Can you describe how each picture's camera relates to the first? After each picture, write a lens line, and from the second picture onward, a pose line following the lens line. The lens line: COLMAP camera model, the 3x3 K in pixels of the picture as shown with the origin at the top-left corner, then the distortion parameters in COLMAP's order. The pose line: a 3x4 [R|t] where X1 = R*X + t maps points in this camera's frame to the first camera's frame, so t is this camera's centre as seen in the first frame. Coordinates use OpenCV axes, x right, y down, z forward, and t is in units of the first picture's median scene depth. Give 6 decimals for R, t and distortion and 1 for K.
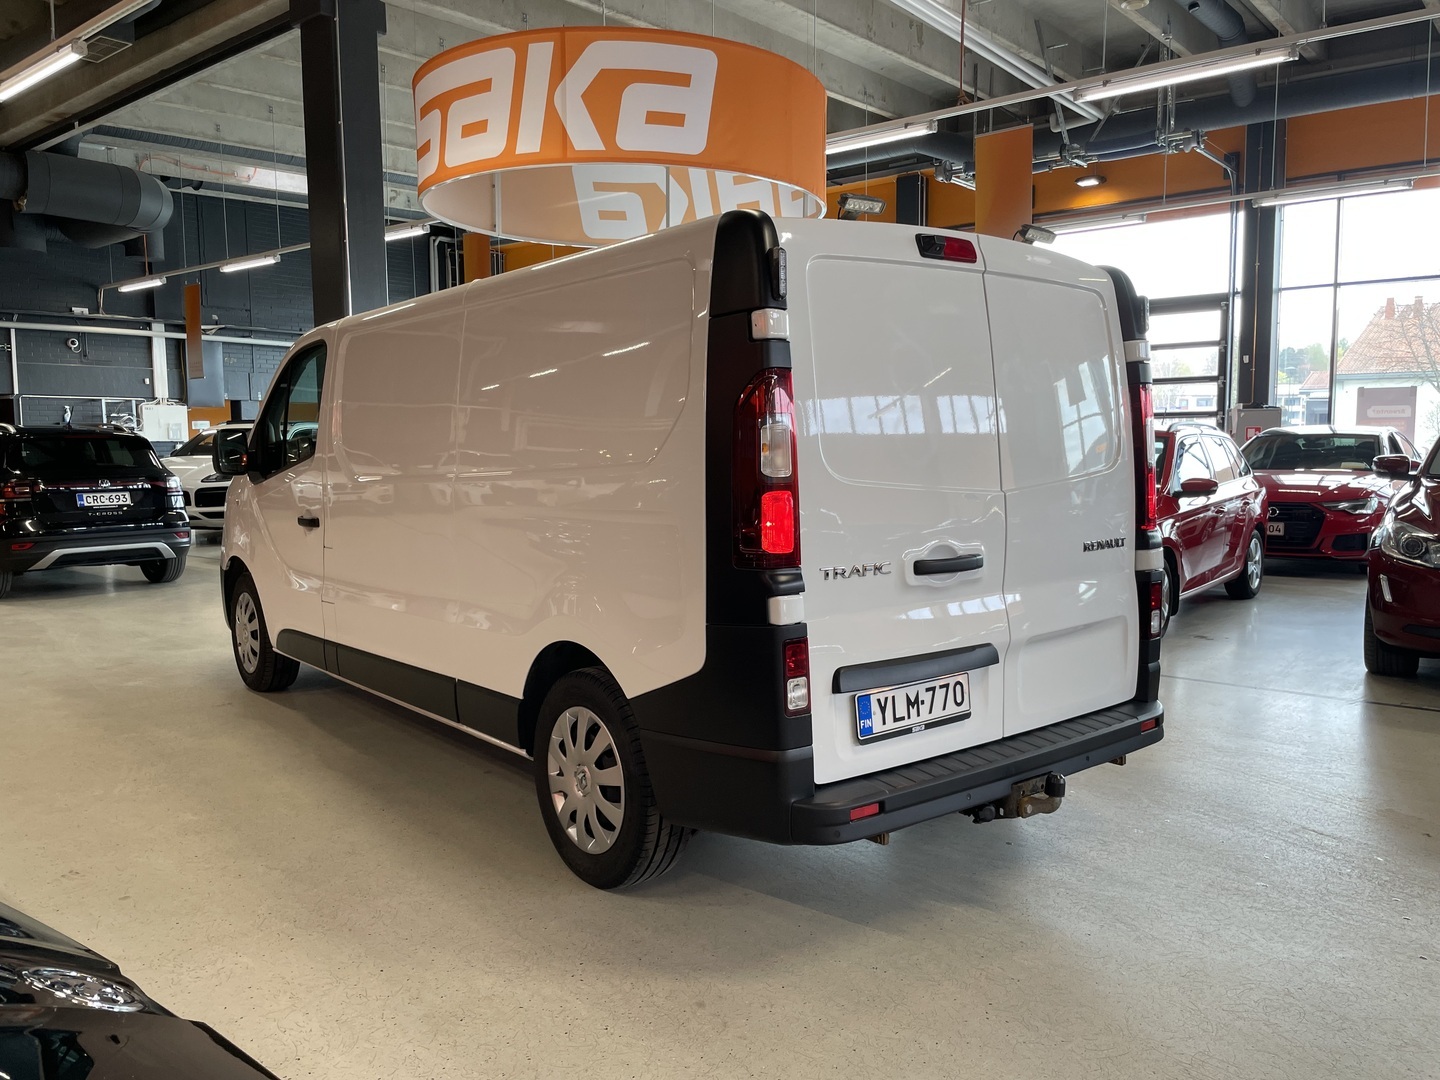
lens RADIAL K [[1132.0, 0, 712.1], [0, 1132.0, 540.6], [0, 0, 1]] dist [0.039610, -0.087689]
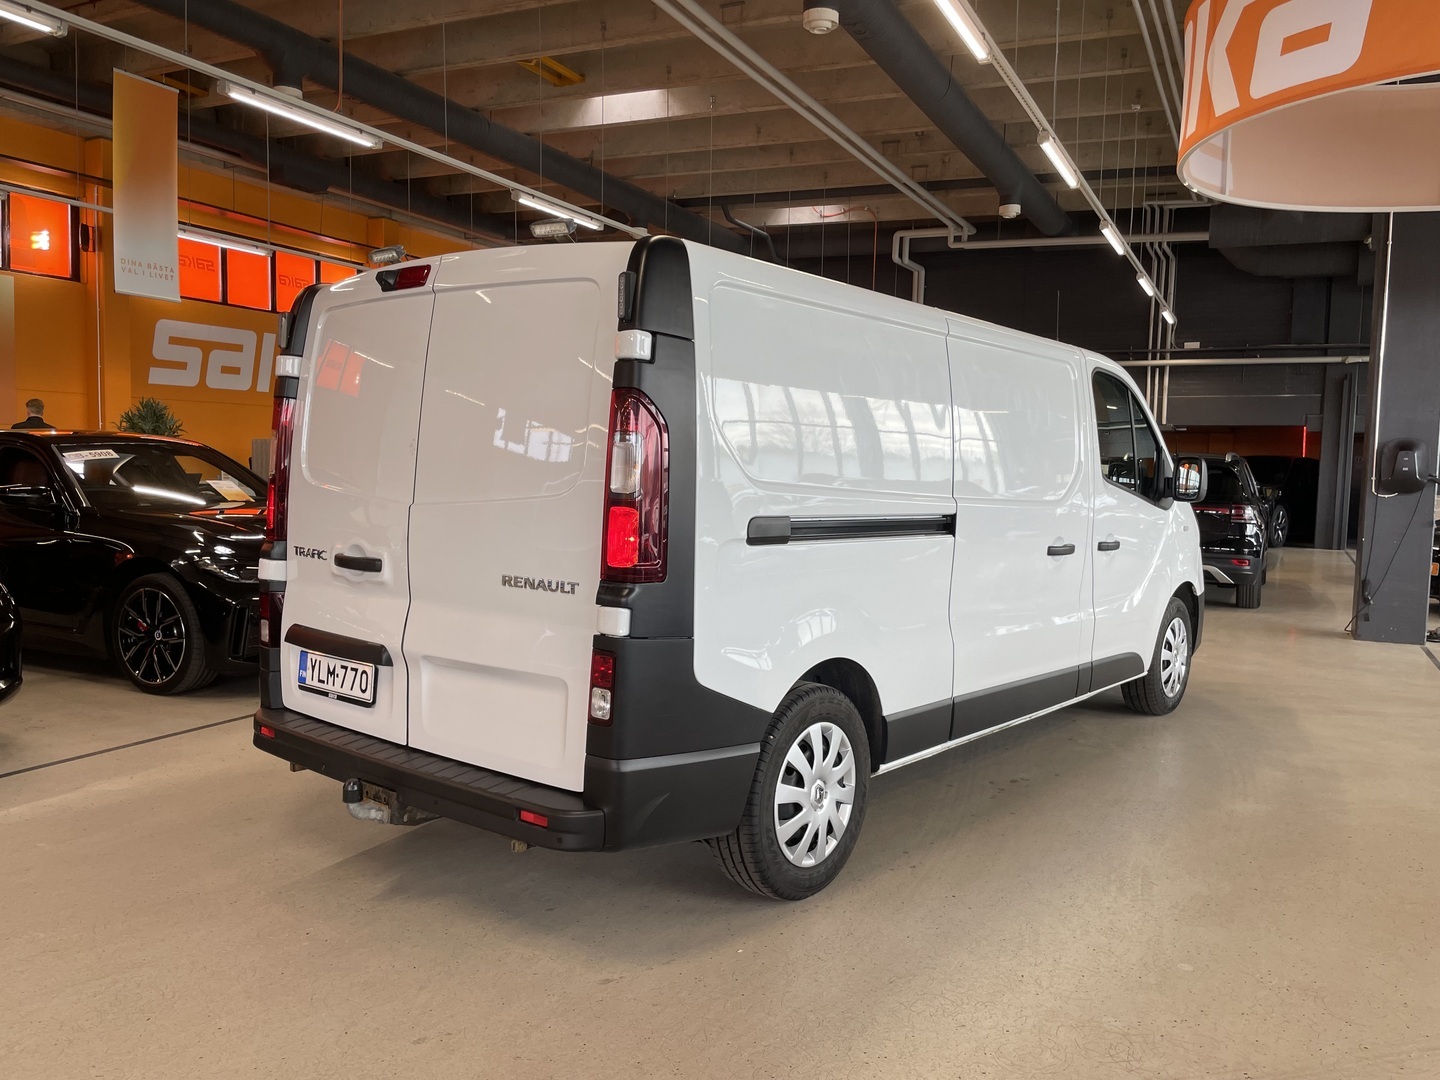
lens RADIAL K [[1132.0, 0, 712.8], [0, 1132.0, 544.4], [0, 0, 1]] dist [0.039610, -0.087689]
pose [[0.218070, 0.088651, -0.971898, 1.367101], [-0.112292, 0.991531, 0.065246, -0.109421], [0.969451, 0.094908, 0.226178, 1.072171]]
